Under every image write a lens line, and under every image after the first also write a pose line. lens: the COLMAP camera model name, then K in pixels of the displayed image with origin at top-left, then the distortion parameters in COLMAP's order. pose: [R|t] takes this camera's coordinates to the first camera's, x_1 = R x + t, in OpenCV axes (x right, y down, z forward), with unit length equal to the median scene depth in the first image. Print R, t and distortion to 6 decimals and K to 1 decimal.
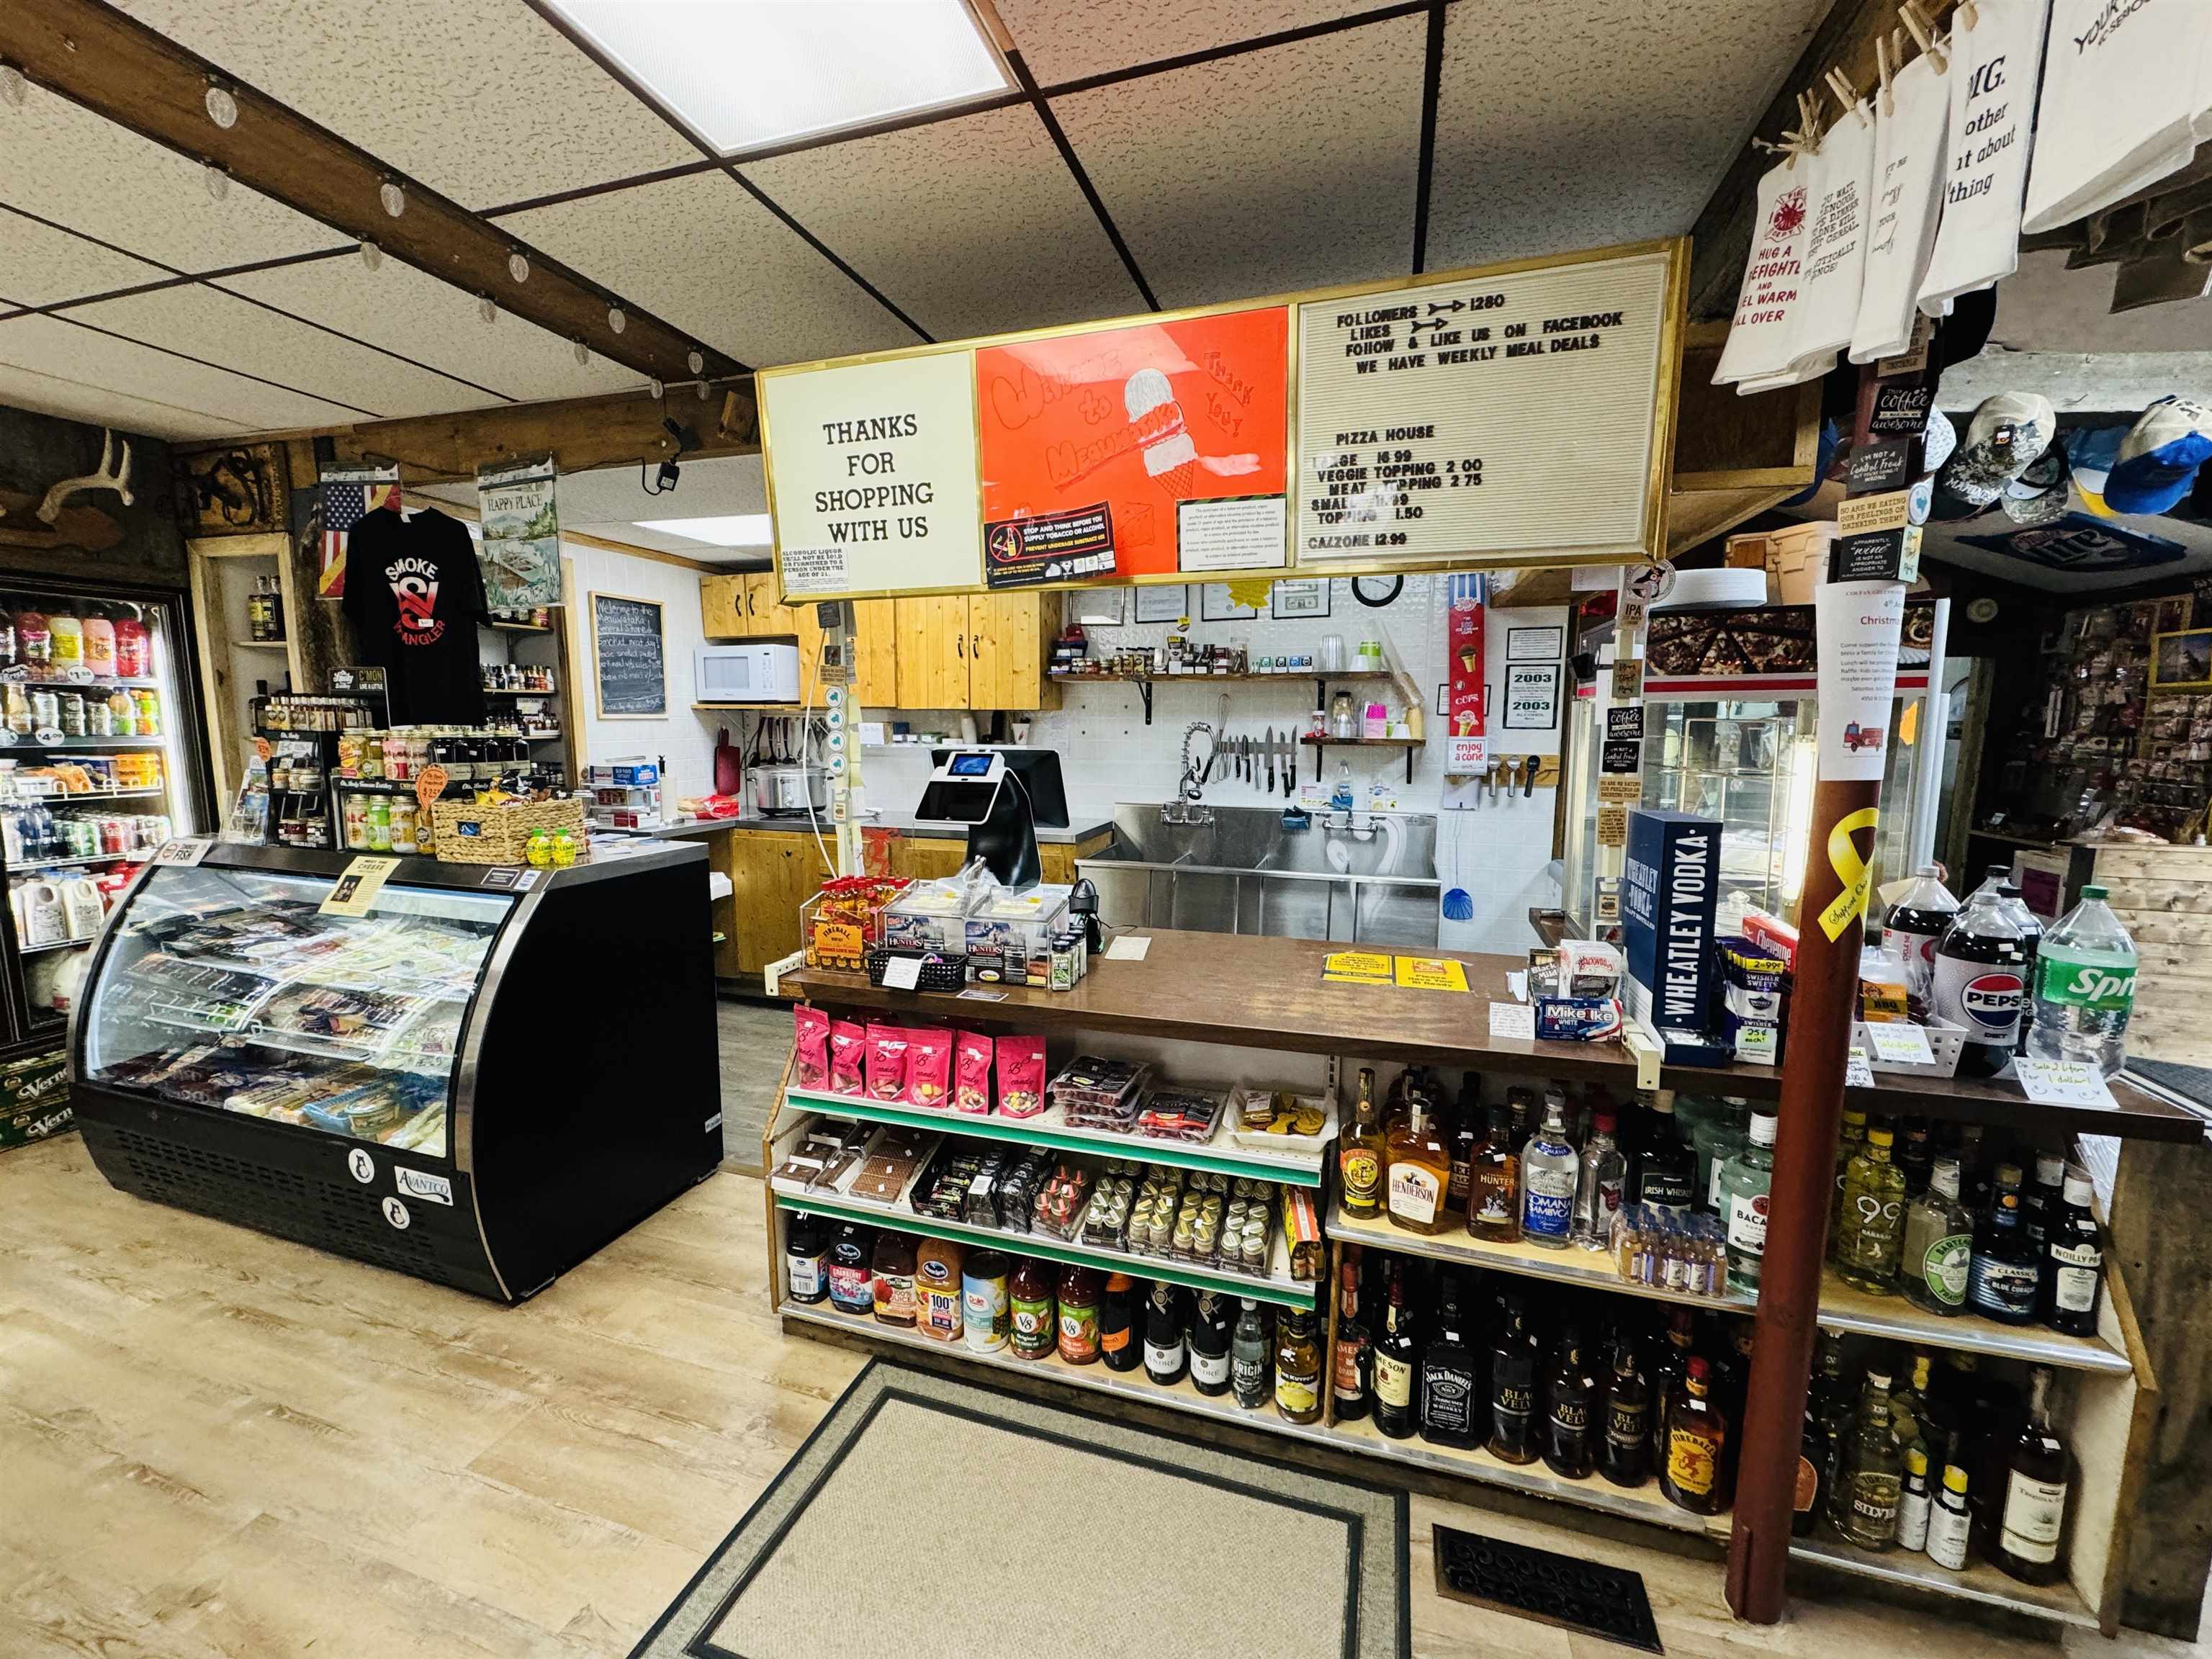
lens RADIAL K [[875.5, 0, 1105.5], [0, 875.5, 830.6], [0, 0, 1]] dist [-0.002053, 0.000574]
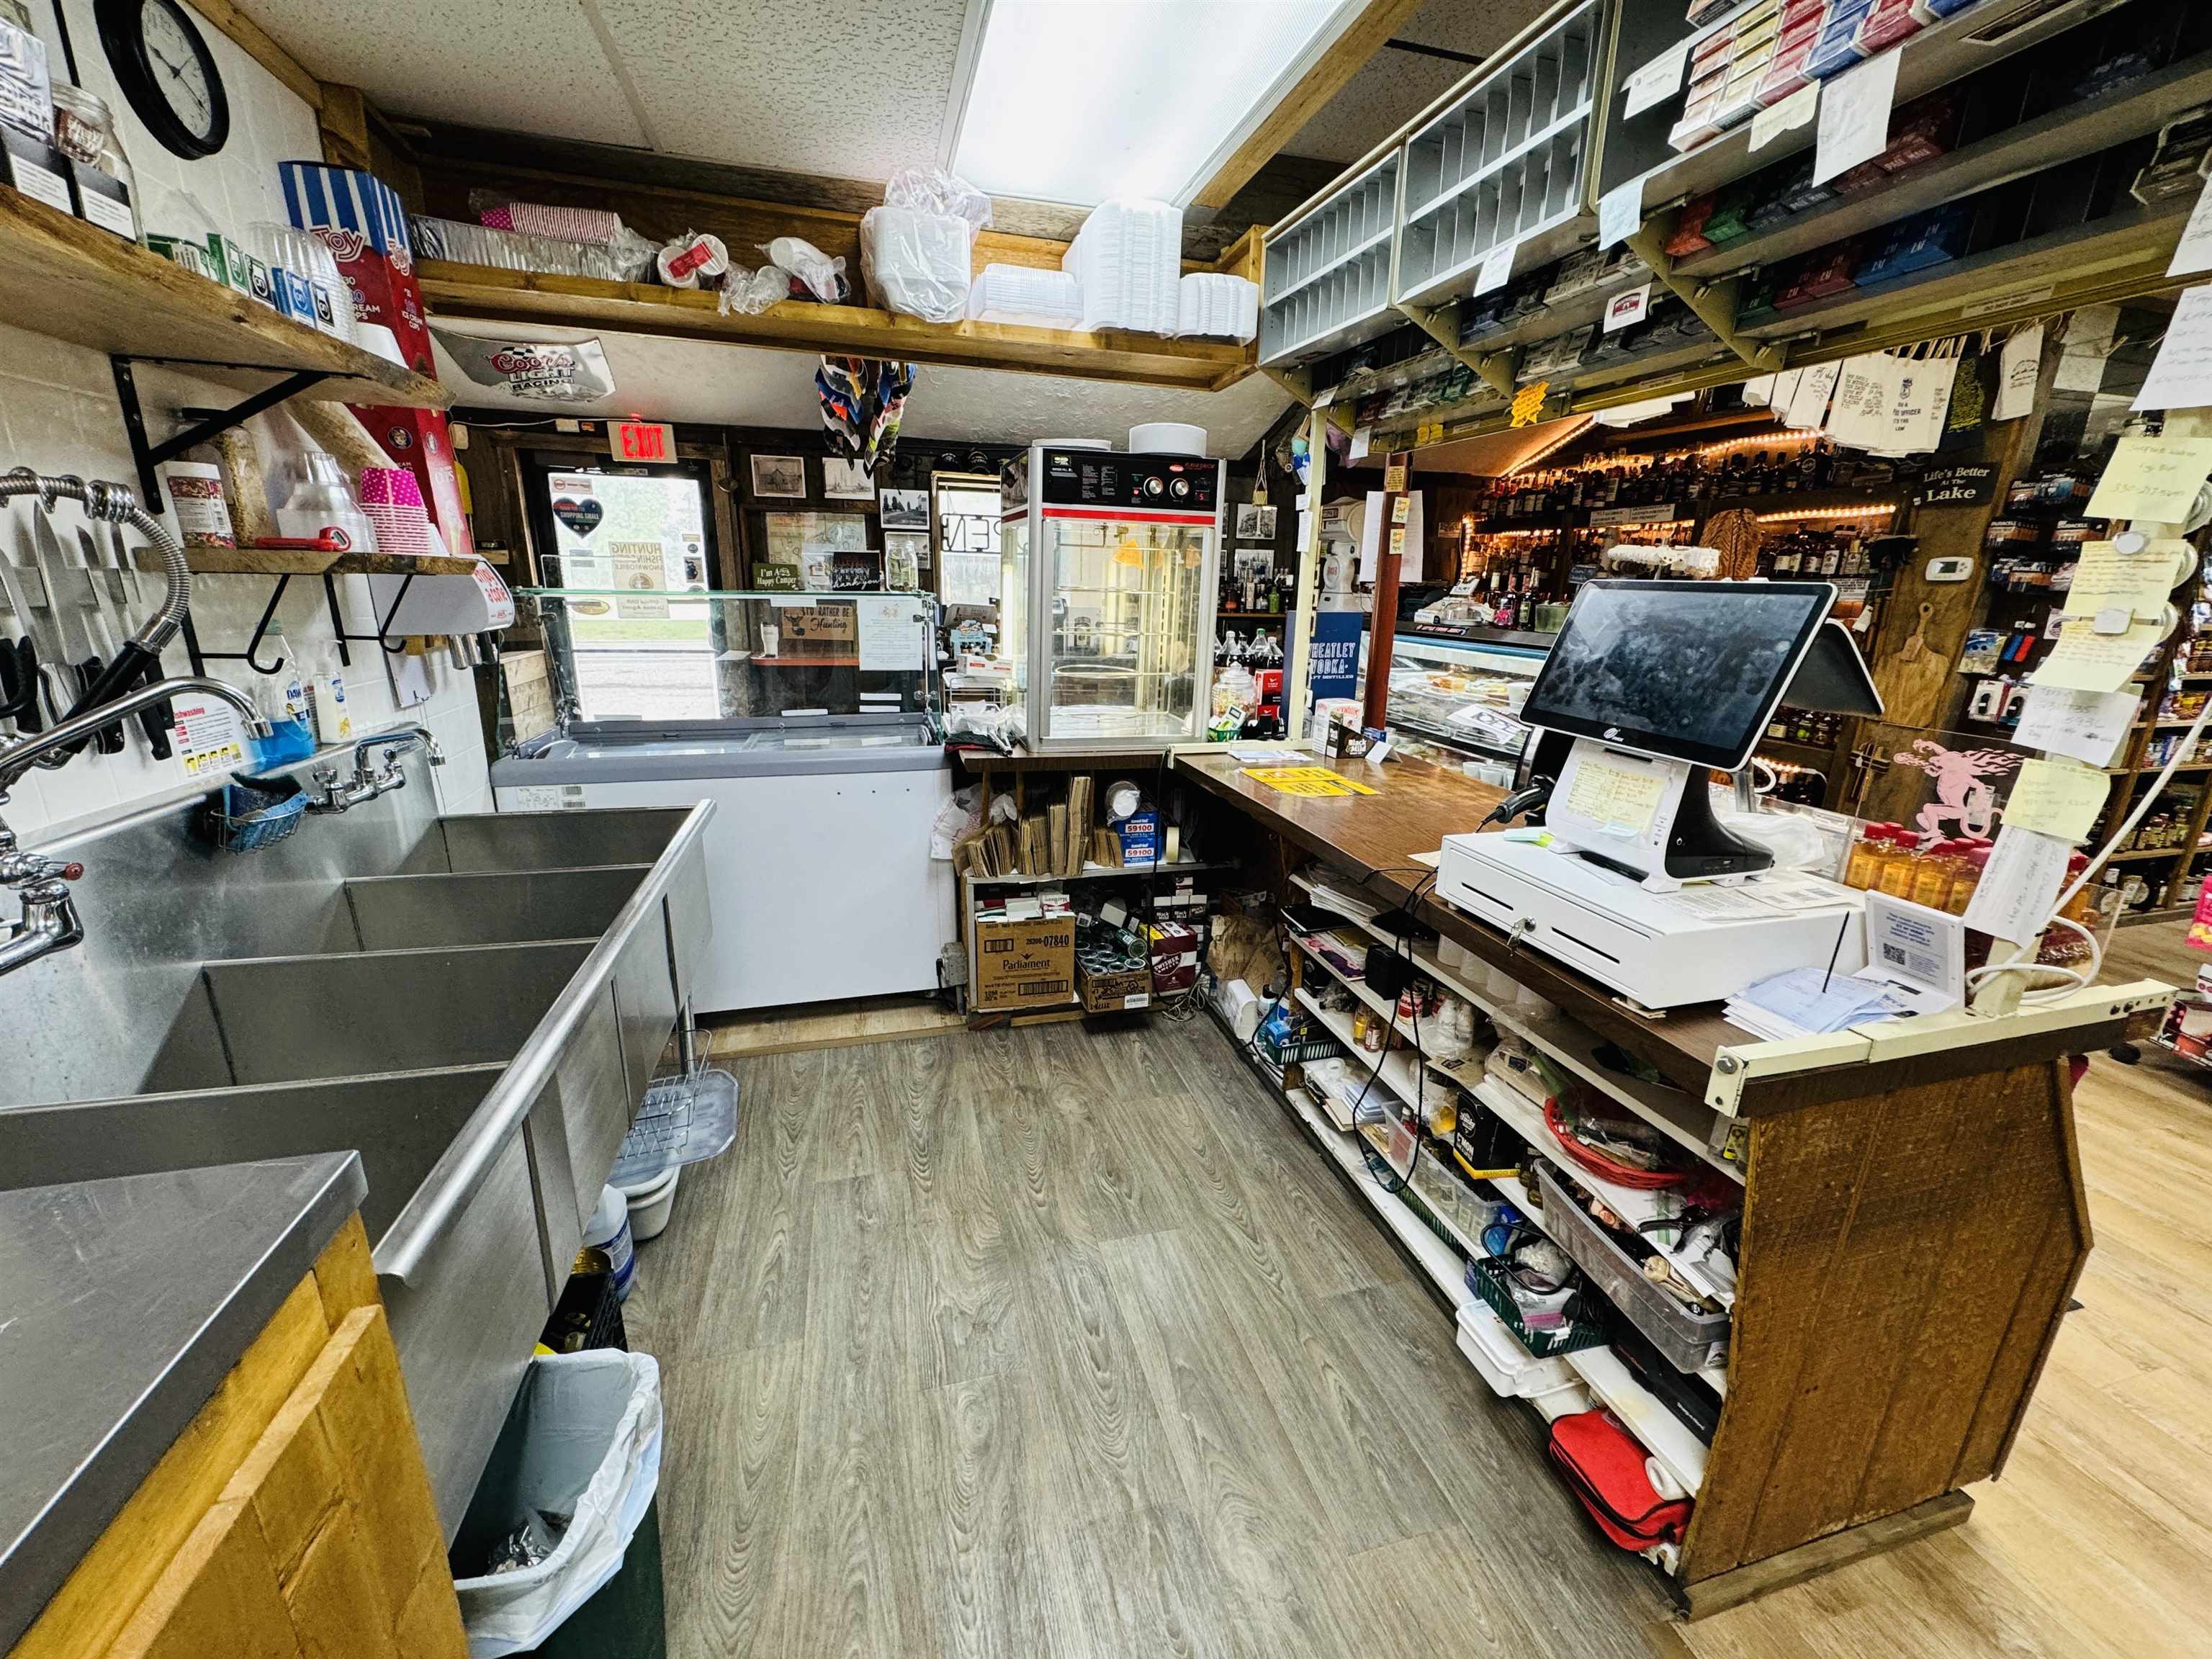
lens RADIAL K [[875.5, 0, 1104.3], [0, 875.5, 828.3], [0, 0, 1]] dist [-0.002053, 0.000574]
pose [[-0.543778, -0.242678, 0.803376, -0.257623], [0.082622, 0.937147, 0.339011, -0.108951], [-0.835152, 0.250724, -0.489550, 1.067144]]
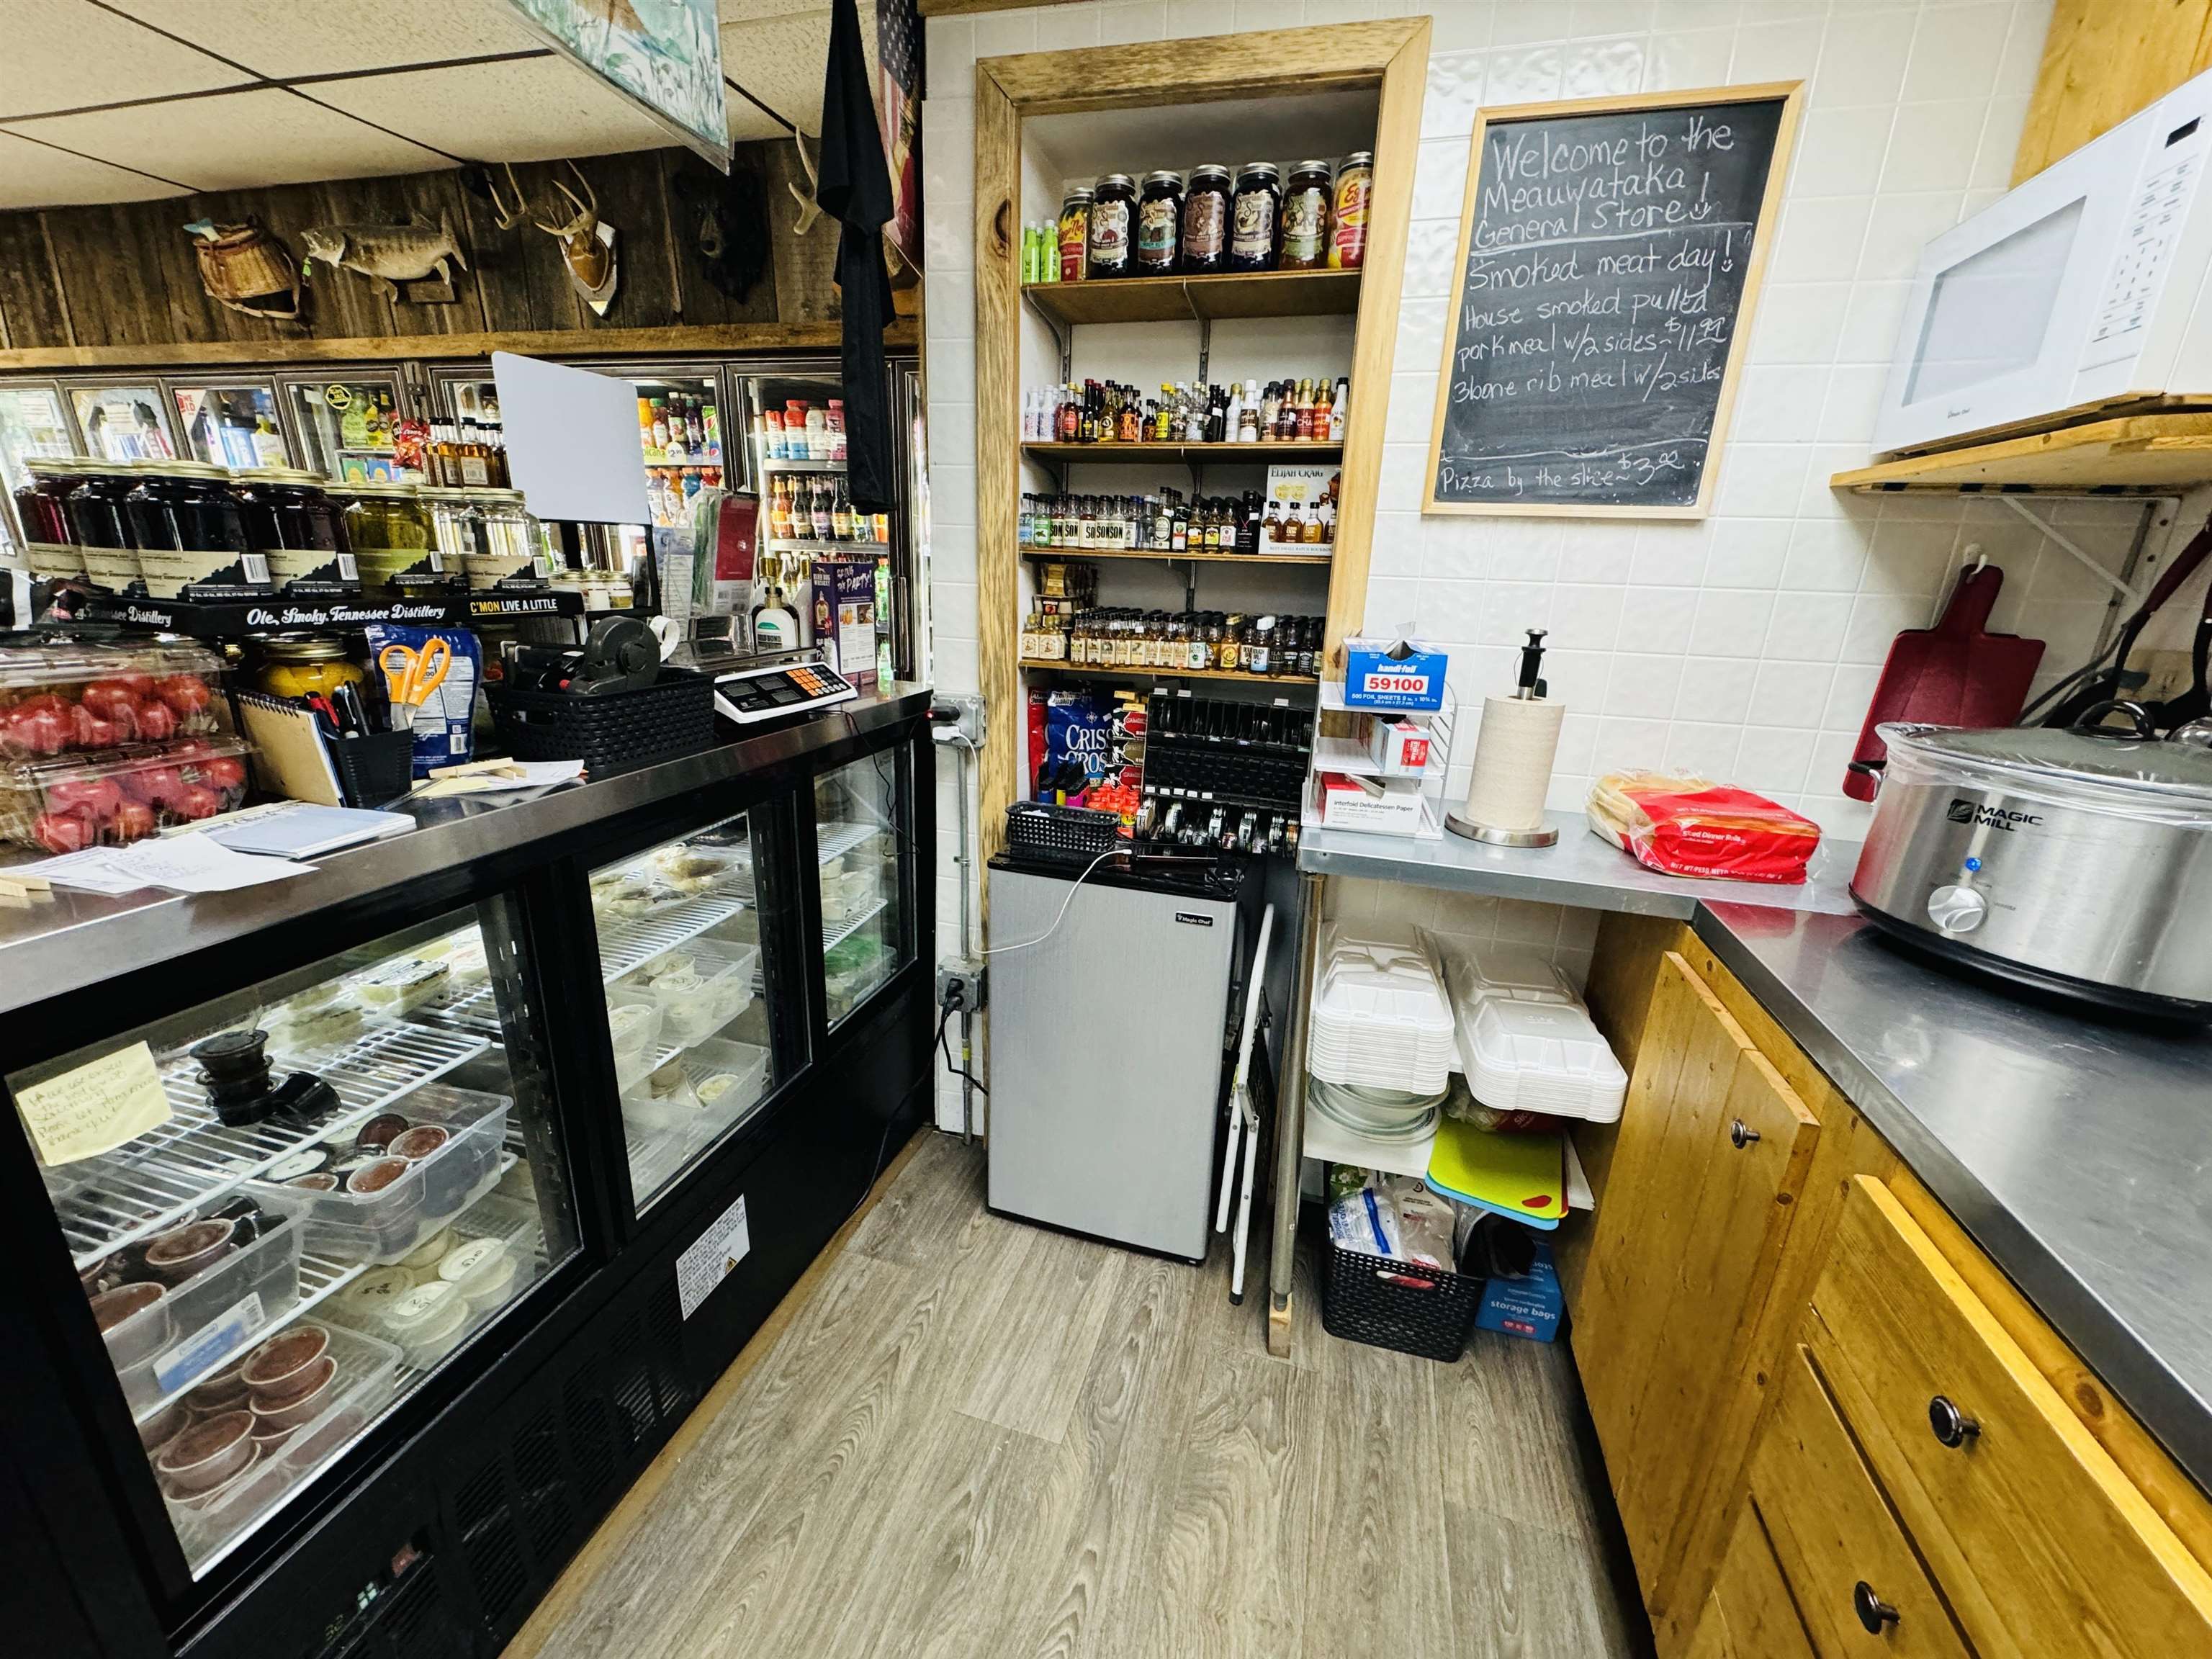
lens RADIAL K [[875.5, 0, 1105.5], [0, 875.5, 828.2], [0, 0, 1]] dist [-0.002053, 0.000574]
pose [[0.030980, 0.293686, -0.955400, -0.228402], [-0.161034, 0.944838, 0.285217, -0.103331], [0.986462, 0.145016, 0.076565, 1.026258]]
